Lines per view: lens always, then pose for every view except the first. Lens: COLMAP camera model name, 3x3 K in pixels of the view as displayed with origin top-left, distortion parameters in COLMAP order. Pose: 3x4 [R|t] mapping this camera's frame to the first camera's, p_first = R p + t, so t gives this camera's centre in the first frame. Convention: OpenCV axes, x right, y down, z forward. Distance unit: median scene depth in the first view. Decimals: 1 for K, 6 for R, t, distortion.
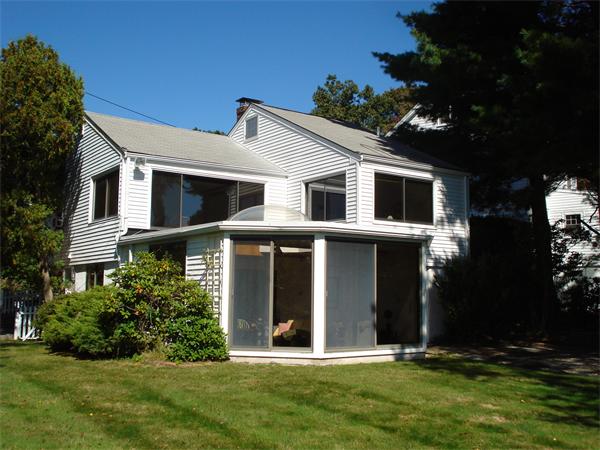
lens RADIAL K [[696.2, 0, 300.8], [0, 696.2, 224.0], [0, 0, 1]] dist [-0.104398, 0.000000]
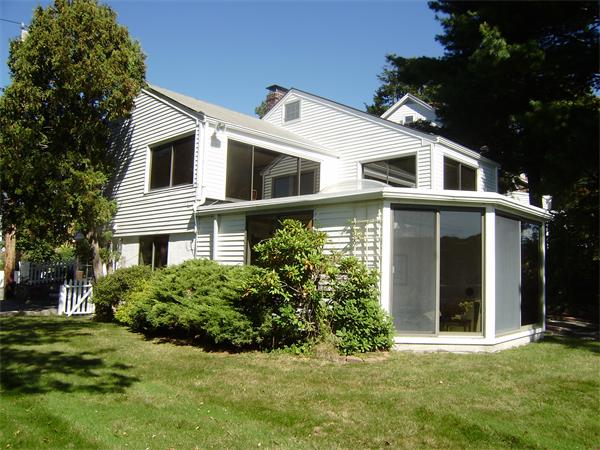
lens RADIAL K [[507.8, 0, 304.5], [0, 507.8, 229.3], [0, 0, 1]] dist [-0.104764, 0.060570]
pose [[0.980480, 0.031477, 0.194084, -0.245373], [-0.036546, 0.999077, 0.022589, 0.027807], [-0.193194, -0.029241, 0.980725, 0.298319]]
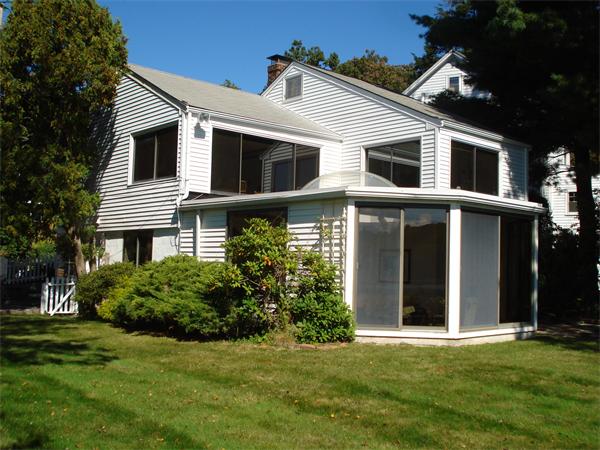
lens RADIAL K [[696.2, 0, 303.6], [0, 696.2, 225.9], [0, 0, 1]] dist [-0.104398, 0.000000]
pose [[0.992864, 0.021494, 0.117301, -0.203272], [-0.026824, 0.998669, 0.044052, 0.006756], [-0.116198, -0.046884, 0.992119, 0.086192]]
